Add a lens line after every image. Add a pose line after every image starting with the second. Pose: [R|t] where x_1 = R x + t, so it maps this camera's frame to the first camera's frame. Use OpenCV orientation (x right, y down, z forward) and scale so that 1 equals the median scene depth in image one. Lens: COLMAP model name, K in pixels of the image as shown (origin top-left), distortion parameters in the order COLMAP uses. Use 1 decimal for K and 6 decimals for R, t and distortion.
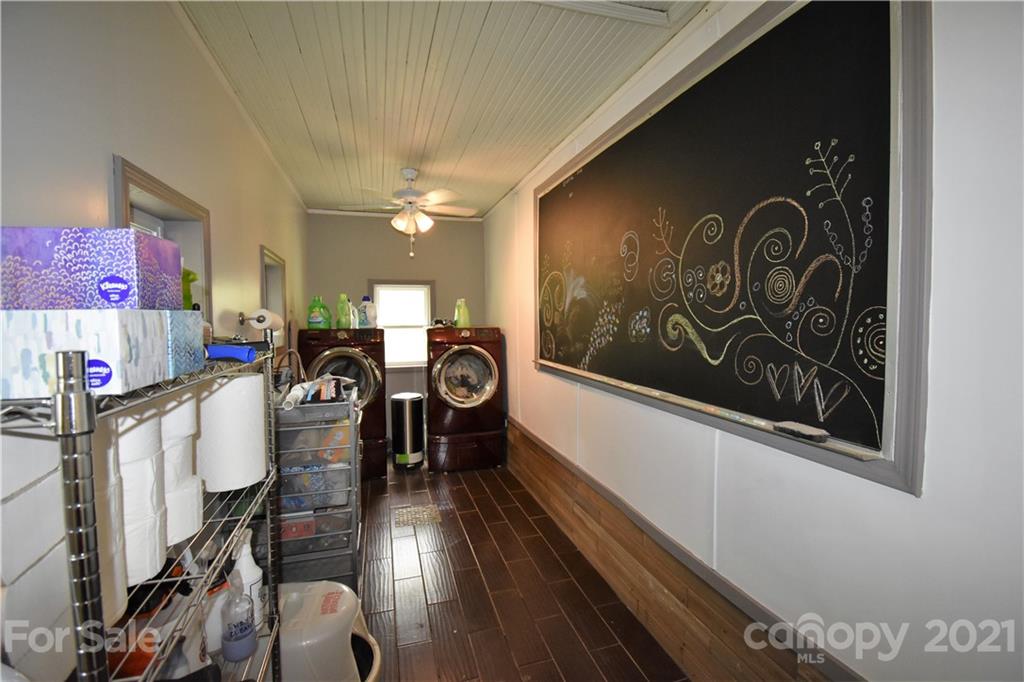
lens RADIAL K [[452.0, 0, 518.2], [0, 452.0, 336.6], [0, 0, 1]] dist [0.021840, -0.025953]
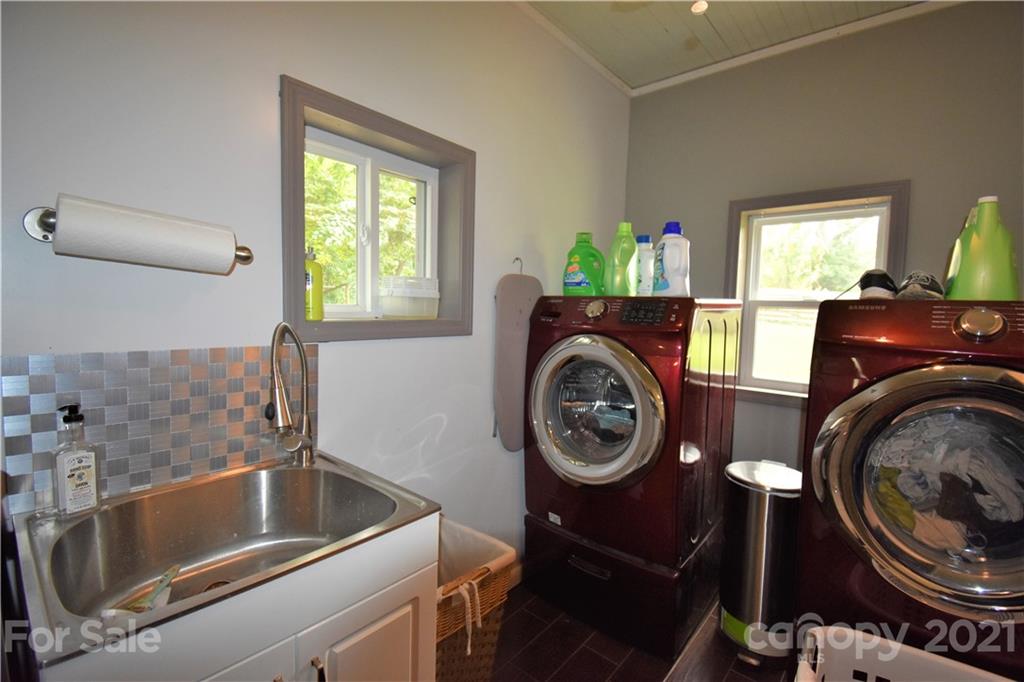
lens RADIAL K [[452.0, 0, 518.2], [0, 452.0, 336.6], [0, 0, 1]] dist [0.021840, -0.025953]
pose [[0.536616, 0.078823, -0.840137, -0.042568], [-0.064317, 0.996552, 0.052417, 0.005087], [0.841372, 0.025907, 0.539835, 0.634139]]
